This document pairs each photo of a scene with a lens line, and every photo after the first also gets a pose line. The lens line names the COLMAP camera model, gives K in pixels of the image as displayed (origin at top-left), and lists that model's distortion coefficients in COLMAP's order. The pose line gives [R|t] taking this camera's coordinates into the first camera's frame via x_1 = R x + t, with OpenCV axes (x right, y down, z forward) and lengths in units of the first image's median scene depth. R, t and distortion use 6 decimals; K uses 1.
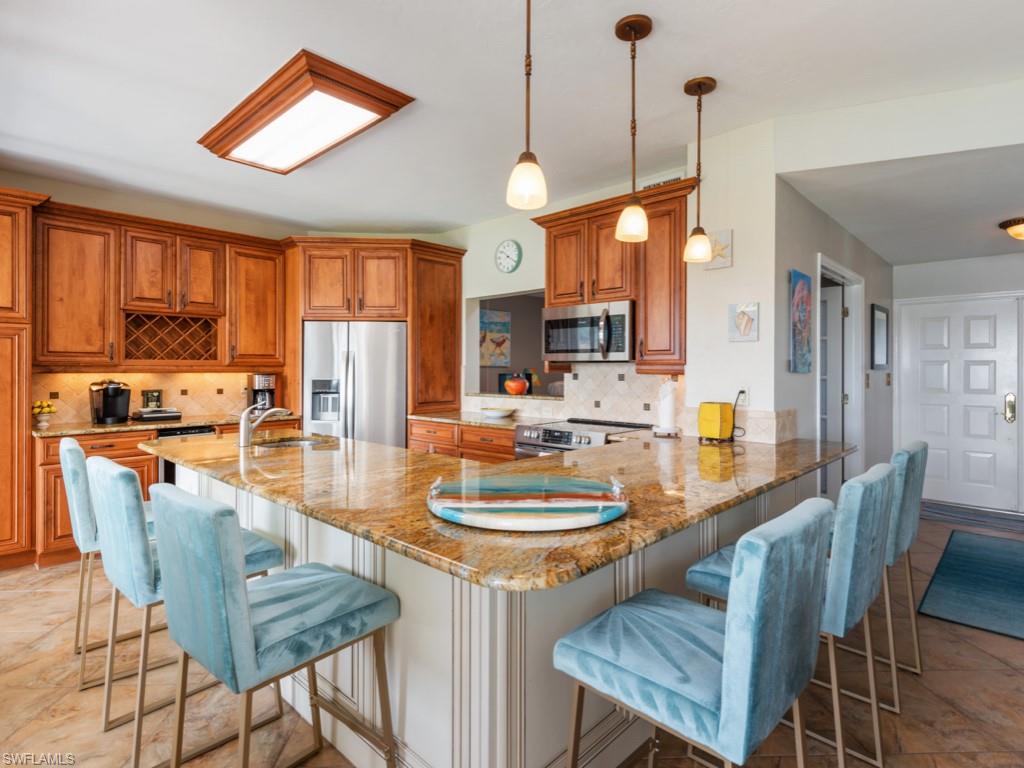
lens RADIAL K [[532.5, 0, 508.9], [0, 532.5, 370.9], [0, 0, 1]] dist [0.001161, -0.000461]
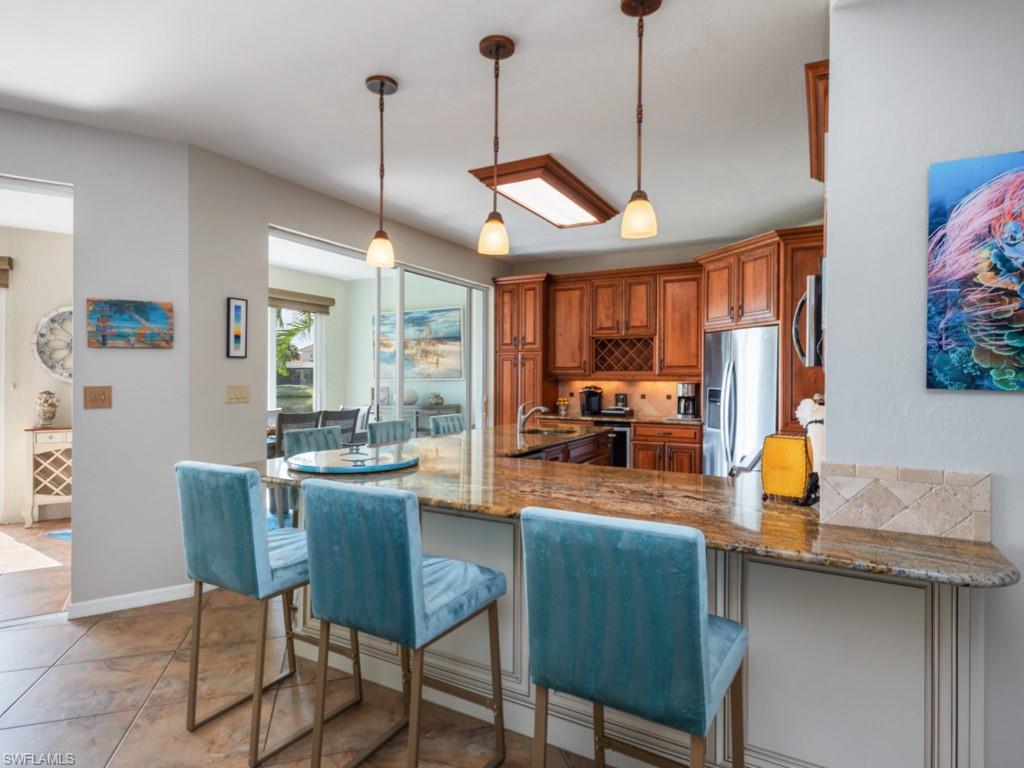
lens RADIAL K [[562.5, 0, 534.9], [0, 562.5, 379.0], [0, 0, 1]] dist [0.000655, -0.000689]
pose [[0.274262, 0.003916, -0.961647, 0.632926], [-0.007333, 0.999971, 0.001980, -0.002825], [0.961627, 0.006509, 0.274282, 0.382259]]
